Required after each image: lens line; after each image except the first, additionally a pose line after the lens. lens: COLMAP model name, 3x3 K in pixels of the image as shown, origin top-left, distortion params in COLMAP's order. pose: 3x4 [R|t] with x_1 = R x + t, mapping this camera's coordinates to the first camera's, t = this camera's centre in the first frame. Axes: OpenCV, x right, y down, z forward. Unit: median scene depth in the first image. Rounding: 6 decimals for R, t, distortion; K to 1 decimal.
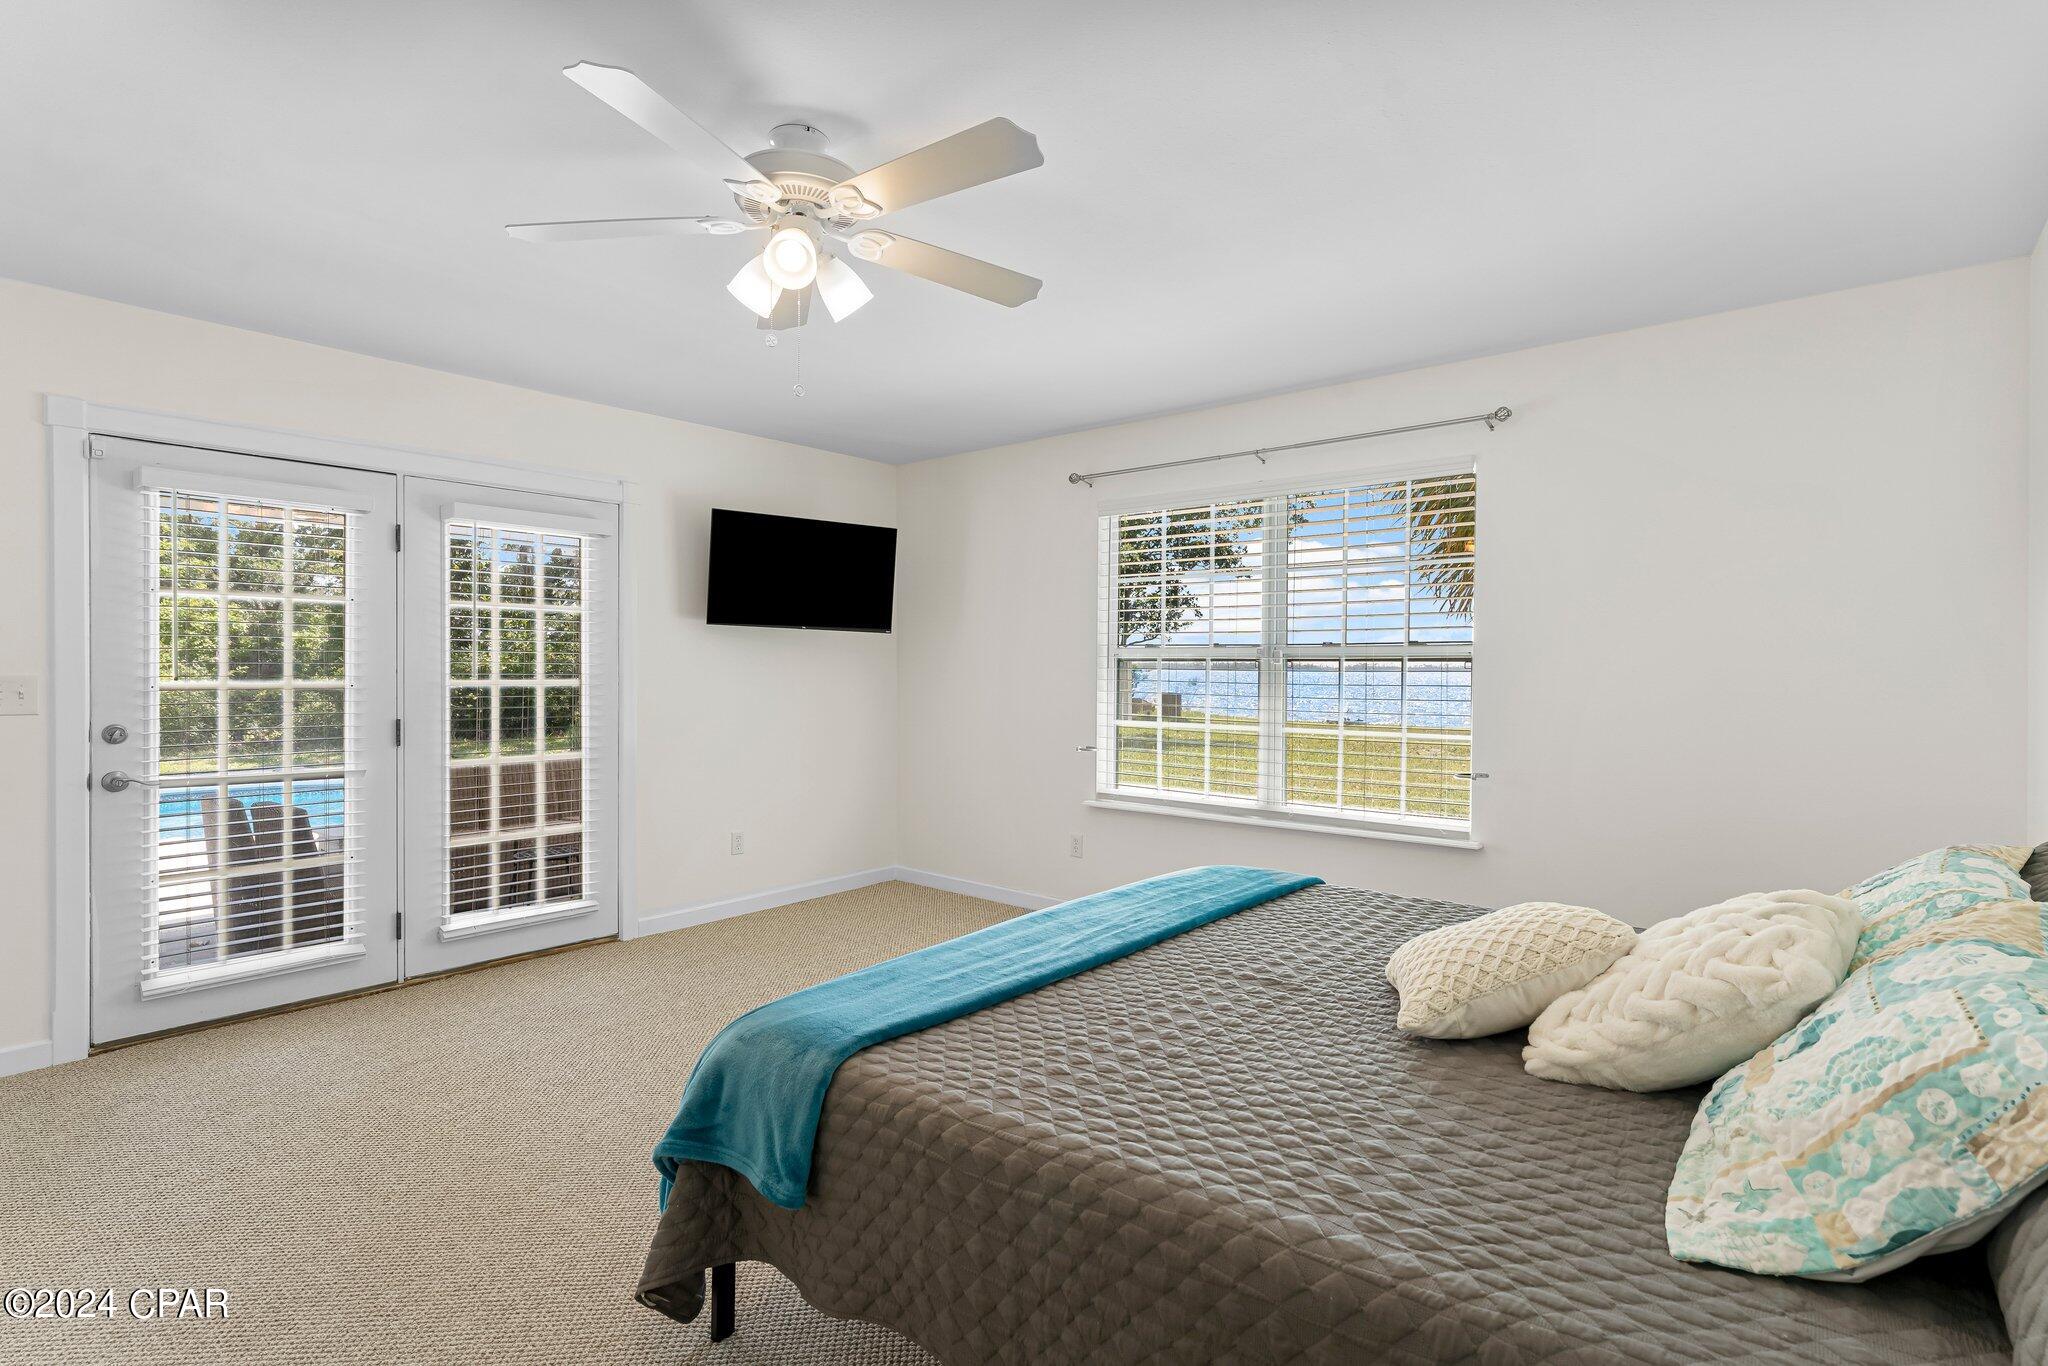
lens RADIAL K [[981.2, 0, 1013.0], [0, 981.2, 677.3], [0, 0, 1]] dist [0.000192, 0.000099]
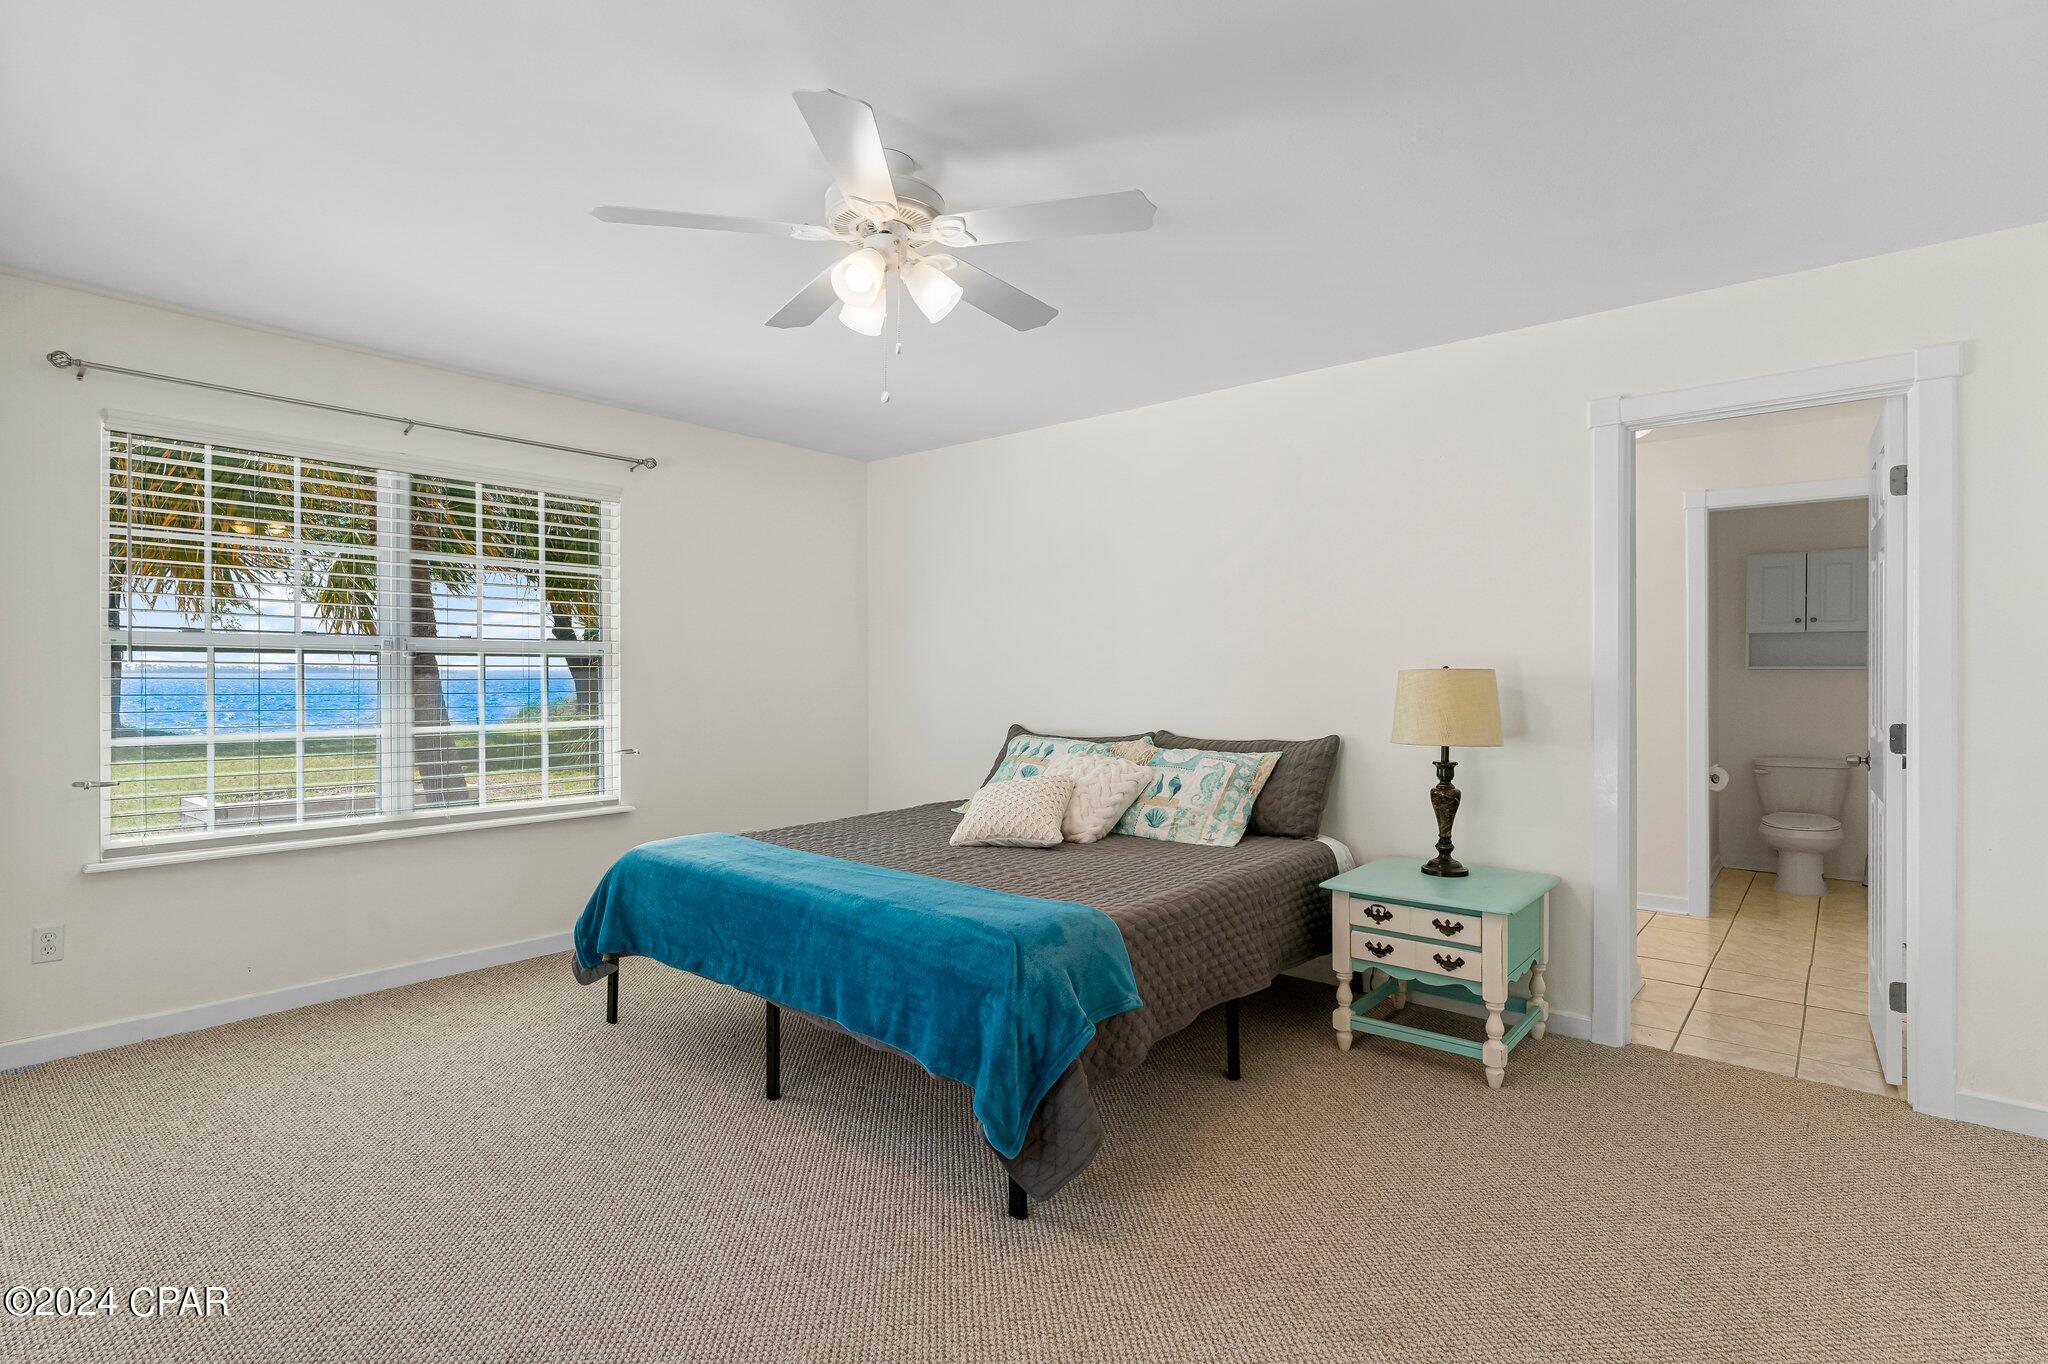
lens RADIAL K [[981.2, 0, 1013.0], [0, 981.2, 676.3], [0, 0, 1]] dist [0.000192, 0.000099]
pose [[-0.009601, -0.006966, 0.999930, -0.285256], [0.005952, 0.999958, 0.007023, 0.000110], [-0.999936, 0.006019, -0.009559, 0.195323]]
